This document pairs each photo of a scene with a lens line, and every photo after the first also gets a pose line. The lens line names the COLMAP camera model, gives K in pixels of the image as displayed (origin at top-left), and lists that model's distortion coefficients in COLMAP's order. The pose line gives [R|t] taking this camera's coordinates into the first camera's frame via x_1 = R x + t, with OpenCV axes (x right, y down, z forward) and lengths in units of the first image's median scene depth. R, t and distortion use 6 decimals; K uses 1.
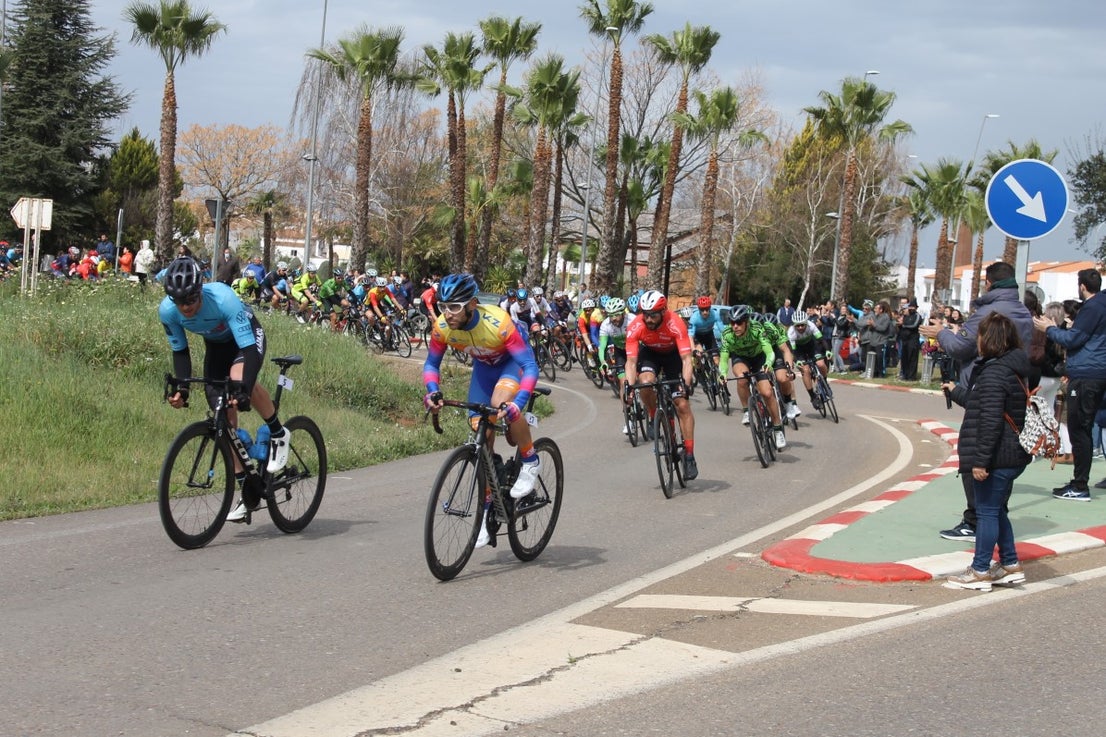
lens RADIAL K [[1495.1, 0, 527.3], [0, 1495.1, 370.4], [0, 0, 1]] dist [-0.012174, 0.056130]
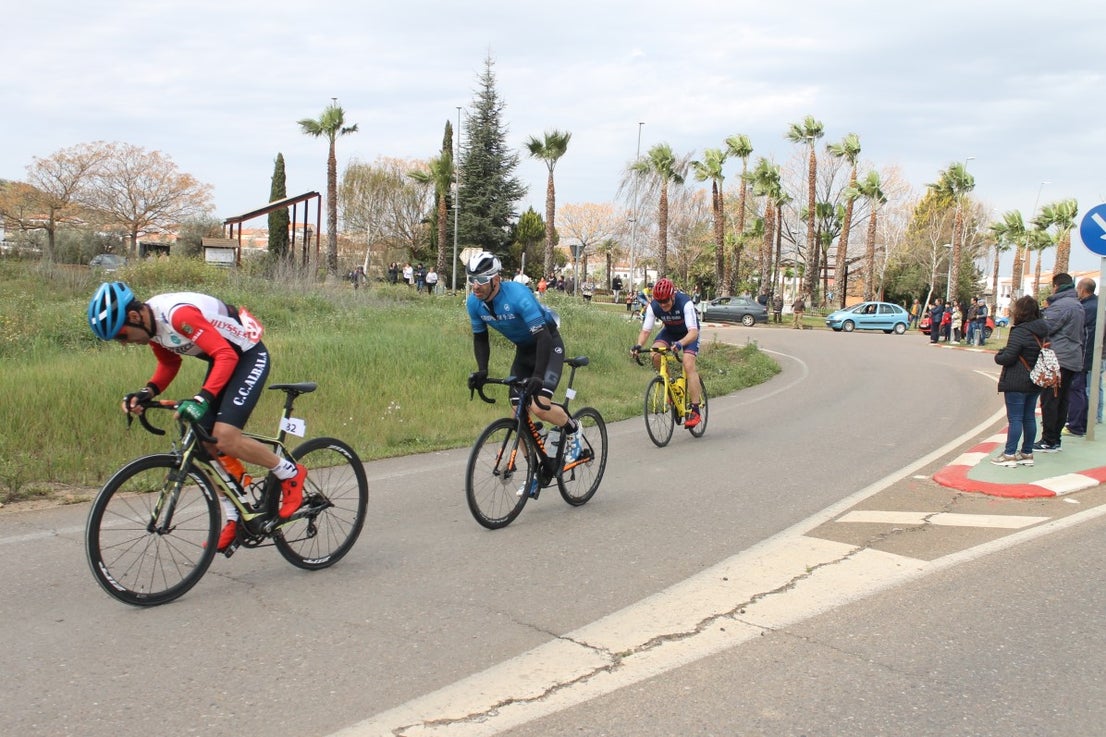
lens RADIAL K [[1173.2, 0, 547.3], [0, 1173.2, 366.6], [0, 0, 1]] dist [-0.125093, 0.149380]
pose [[0.980516, -0.009290, -0.196218, 0.020698], [0.009012, 0.999957, -0.002310, 0.028147], [0.196231, 0.000497, 0.980558, -0.335679]]
